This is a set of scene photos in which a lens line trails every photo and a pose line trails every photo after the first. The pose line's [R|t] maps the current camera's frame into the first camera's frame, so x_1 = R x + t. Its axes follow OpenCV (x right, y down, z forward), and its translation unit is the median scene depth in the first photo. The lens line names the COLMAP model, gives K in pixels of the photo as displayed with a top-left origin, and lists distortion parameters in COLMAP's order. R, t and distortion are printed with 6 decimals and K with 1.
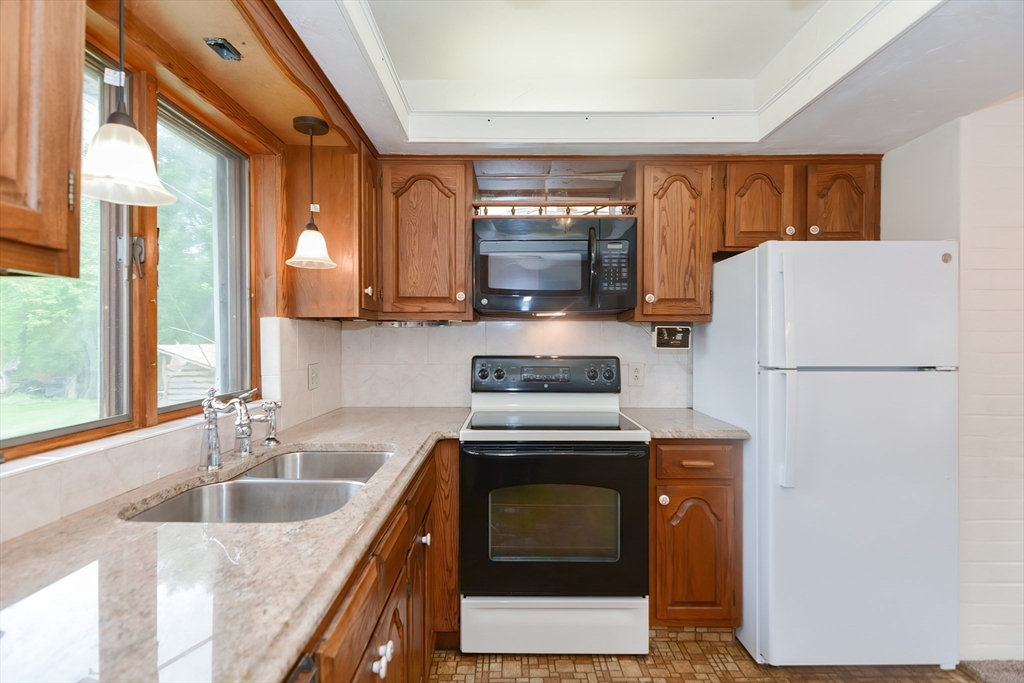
lens RADIAL K [[510.5, 0, 503.9], [0, 510.5, 340.8], [0, 0, 1]] dist [-0.001864, -0.000084]
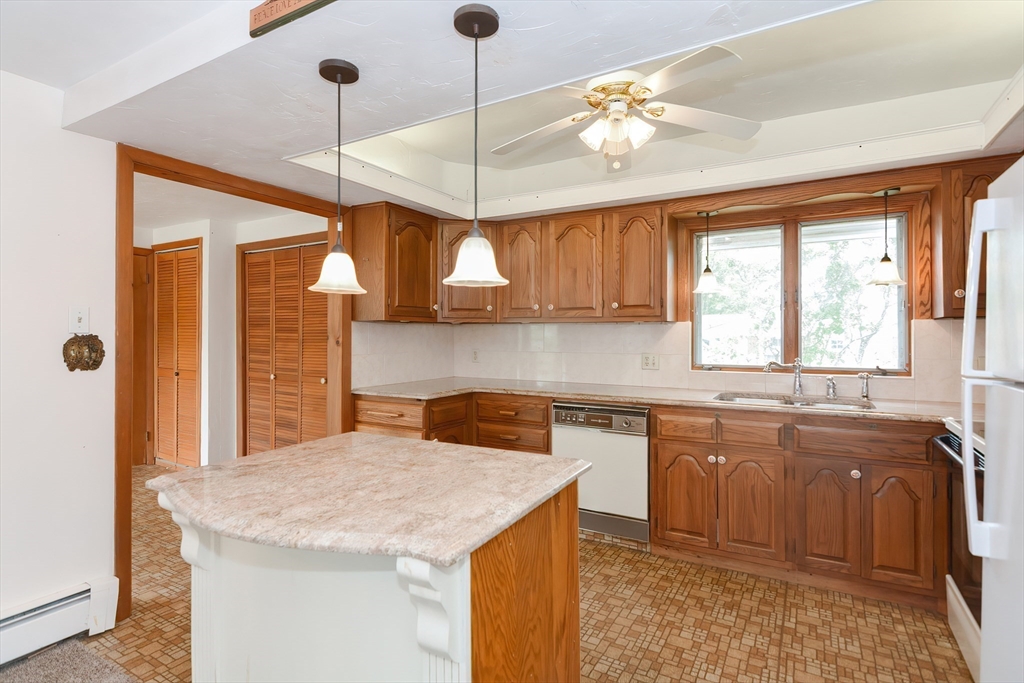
lens RADIAL K [[506.4, 0, 488.1], [0, 506.4, 335.9], [0, 0, 1]] dist [0.027200, -0.020004]
pose [[-0.540604, -0.001838, -0.841275, 1.296398], [-0.005744, 0.999982, 0.001506, 0.004819], [0.841258, 0.005647, -0.540605, 0.727850]]
